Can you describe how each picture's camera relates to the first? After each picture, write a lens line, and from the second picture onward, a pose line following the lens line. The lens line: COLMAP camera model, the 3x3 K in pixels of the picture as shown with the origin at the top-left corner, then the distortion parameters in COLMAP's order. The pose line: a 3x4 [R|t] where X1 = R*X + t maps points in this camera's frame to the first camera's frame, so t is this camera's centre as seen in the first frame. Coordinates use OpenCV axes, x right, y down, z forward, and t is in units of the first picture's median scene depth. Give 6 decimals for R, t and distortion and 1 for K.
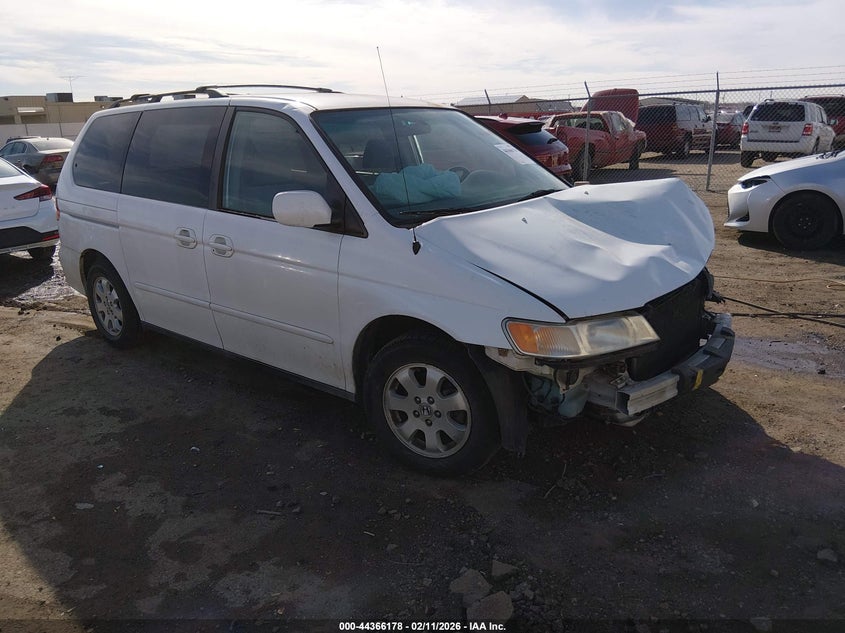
lens RADIAL K [[778.3, 0, 422.5], [0, 778.3, 316.5], [0, 0, 1]] dist [0.006266, 0.005856]
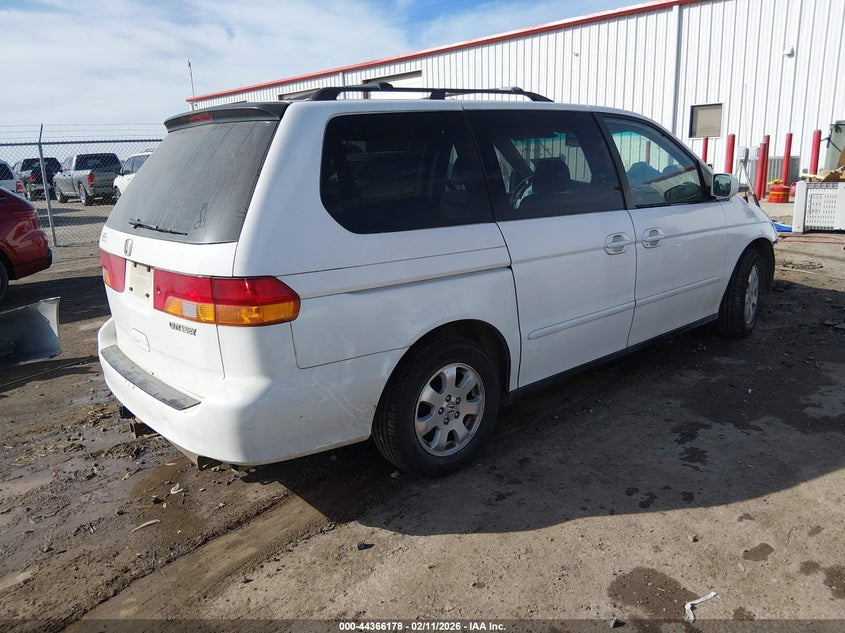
lens RADIAL K [[707.5, 0, 422.5], [0, 707.5, 316.5], [0, 0, 1]] dist [-0.046700, -0.001356]
pose [[0.040382, -0.202997, 0.978346, -0.999386], [0.284734, 0.940885, 0.183471, -0.207902], [-0.957756, 0.271160, 0.095795, 0.995050]]
